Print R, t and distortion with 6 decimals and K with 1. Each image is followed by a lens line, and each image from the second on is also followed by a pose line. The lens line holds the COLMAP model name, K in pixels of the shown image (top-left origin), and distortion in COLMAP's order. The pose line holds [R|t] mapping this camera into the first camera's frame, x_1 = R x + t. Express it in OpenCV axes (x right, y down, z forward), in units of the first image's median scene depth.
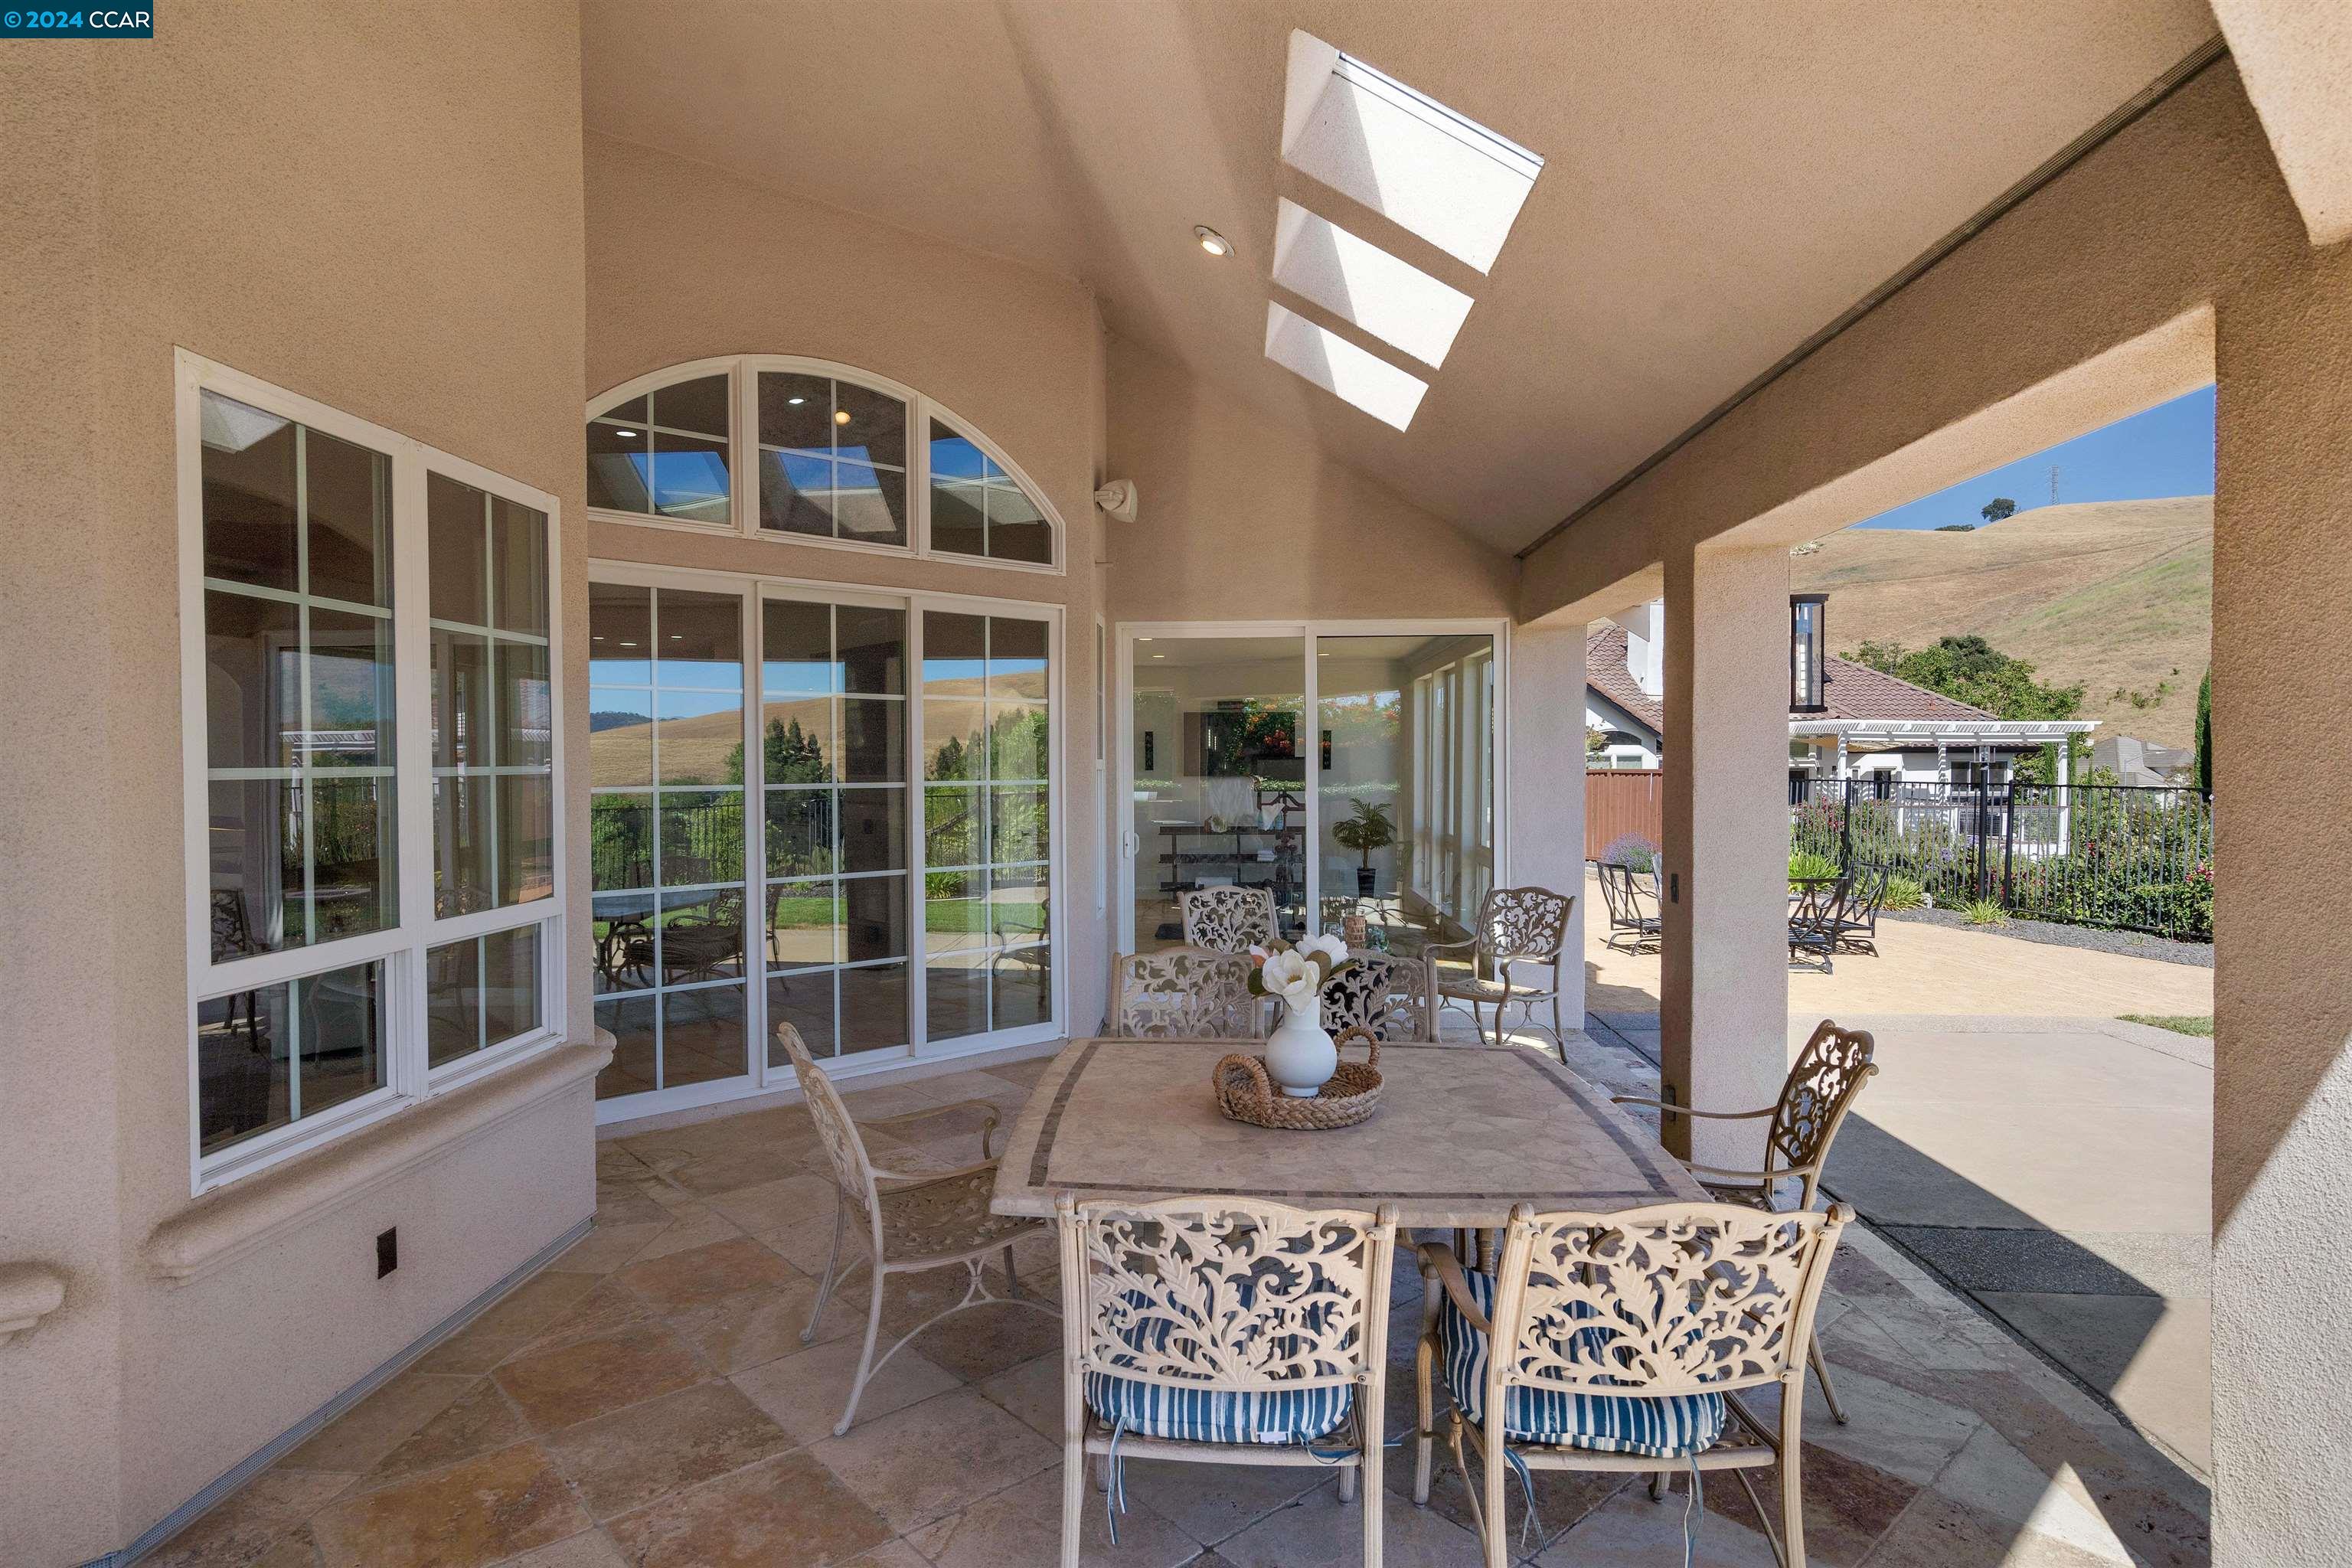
lens RADIAL K [[1239.8, 0, 1176.0], [0, 1239.8, 784.0], [0, 0, 1]] dist [-0.001908, -0.000674]
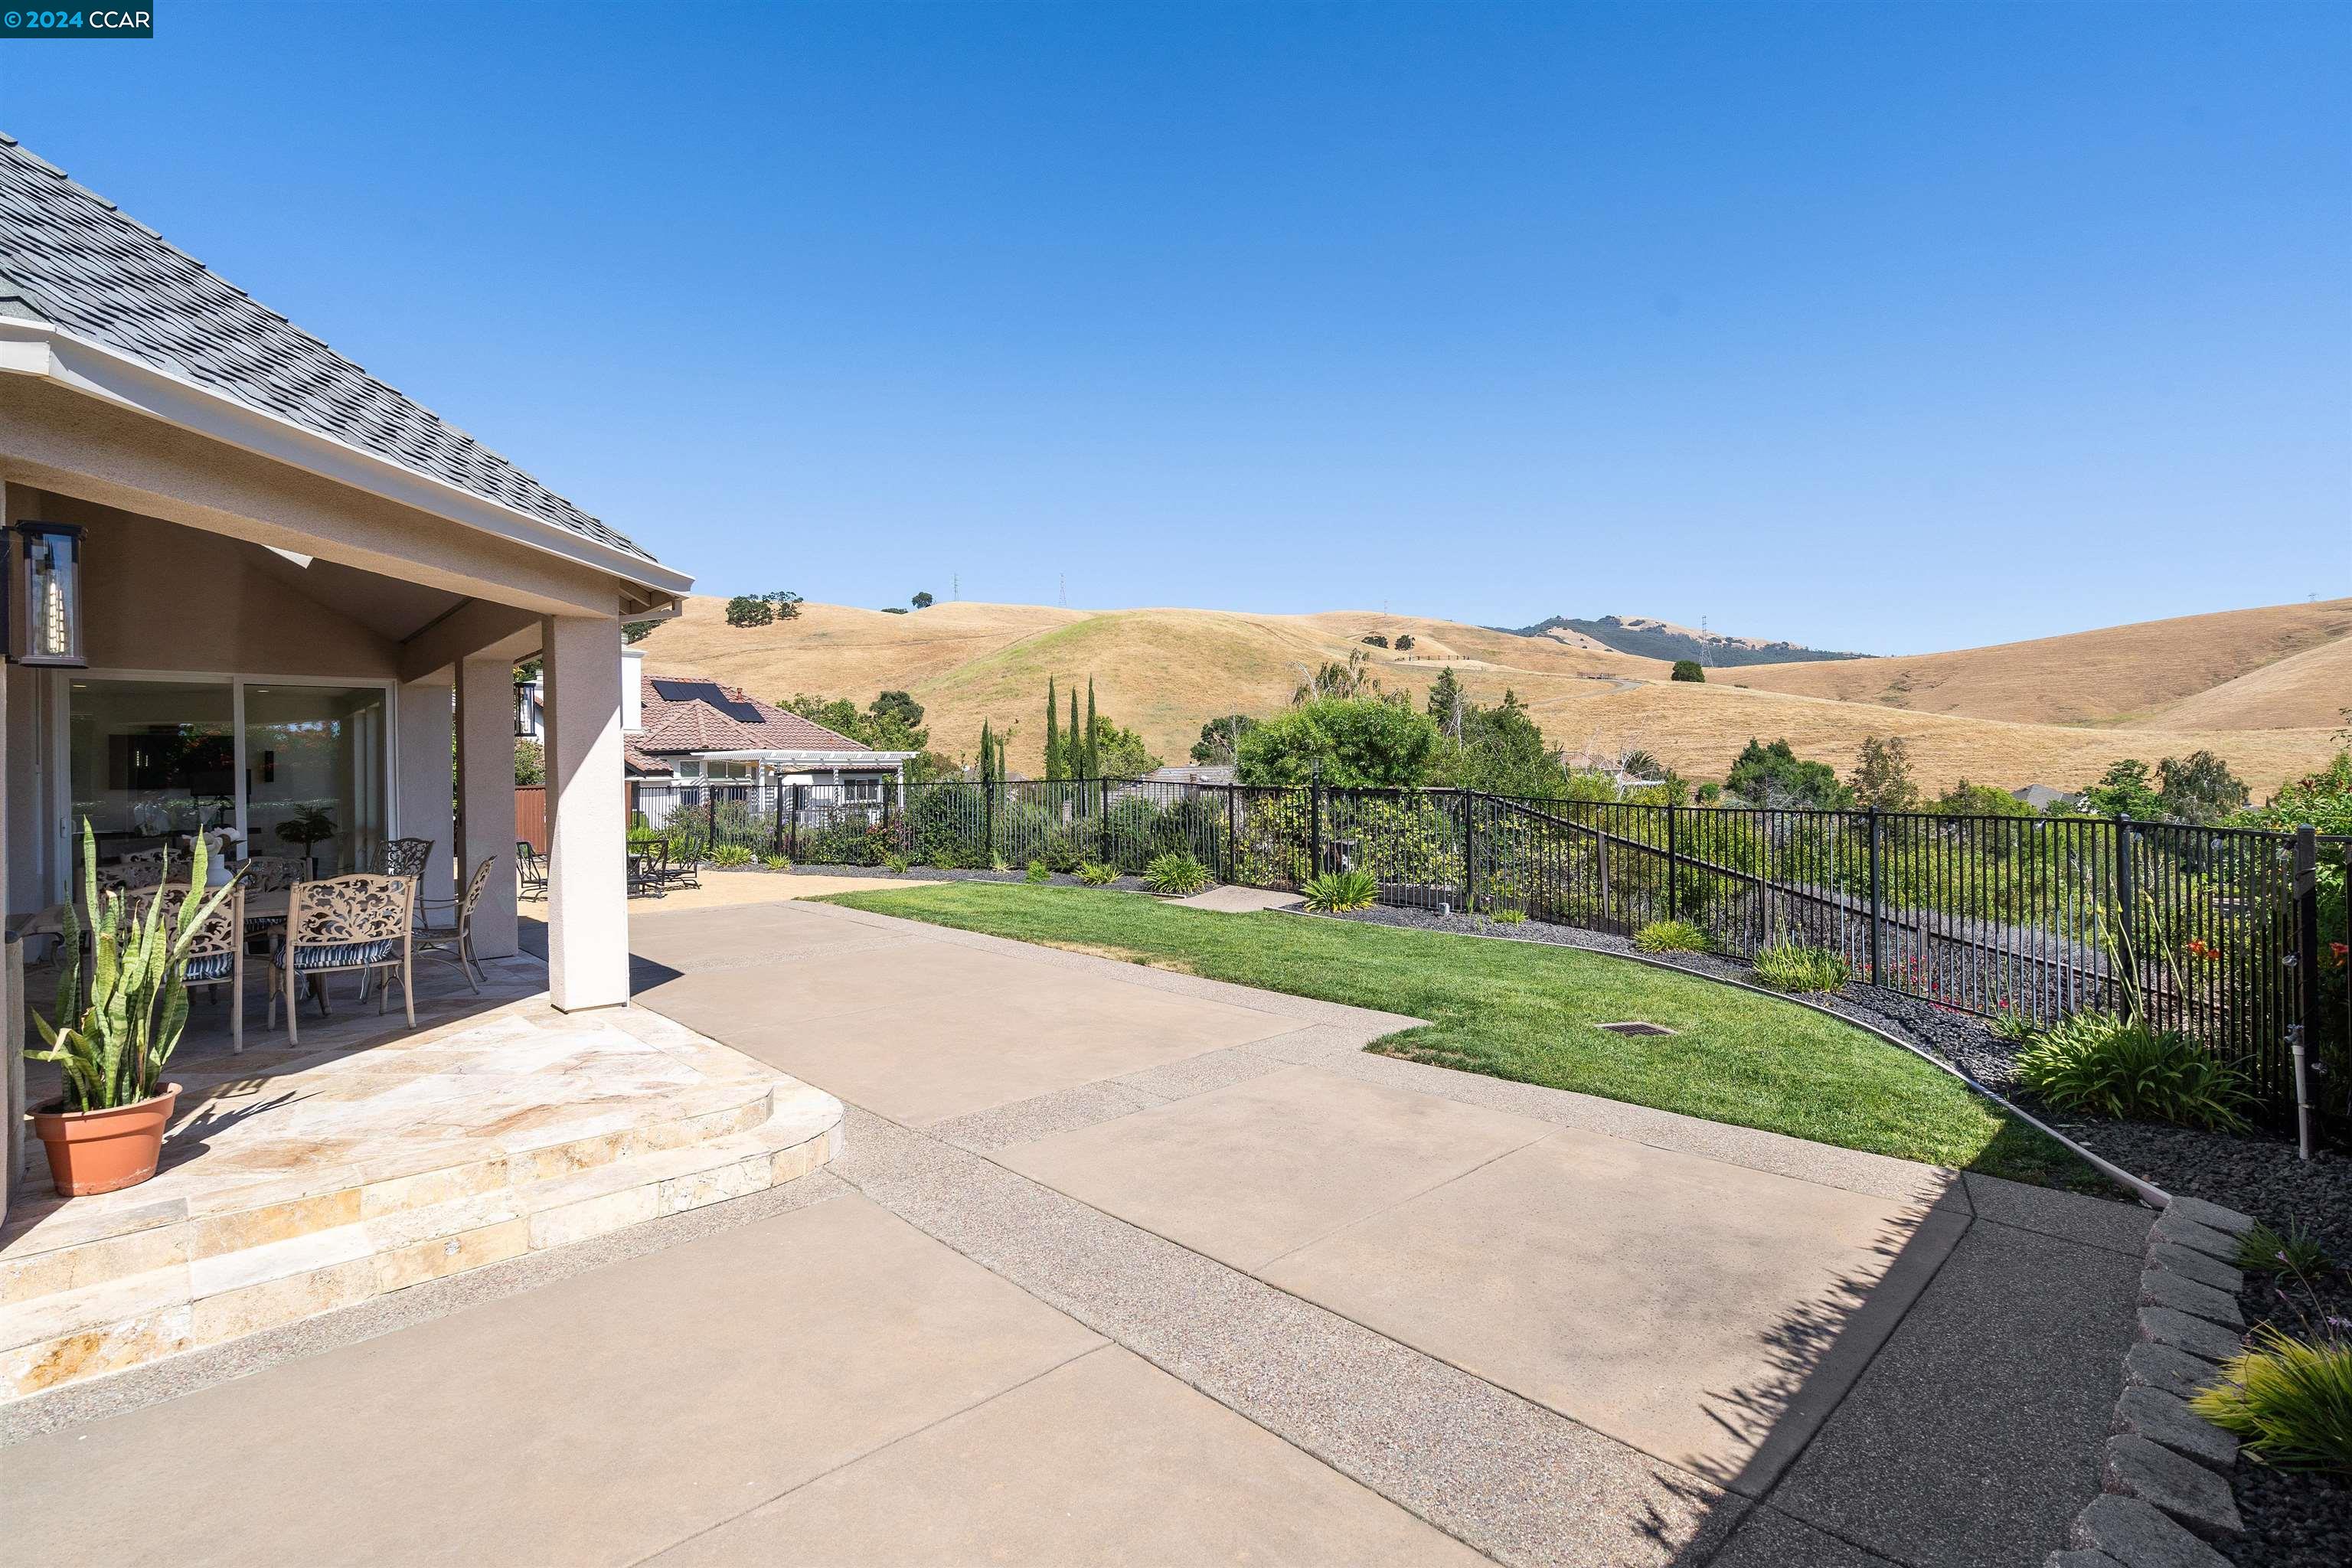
lens RADIAL K [[1085.6, 0, 1169.6], [0, 1085.6, 772.5], [0, 0, 1]] dist [0.001894, 0.000673]
pose [[0.701984, -0.007229, 0.712156, -0.022666], [0.030972, 0.999312, -0.020386, 0.030474], [-0.711519, 0.036367, 0.701725, -0.433100]]
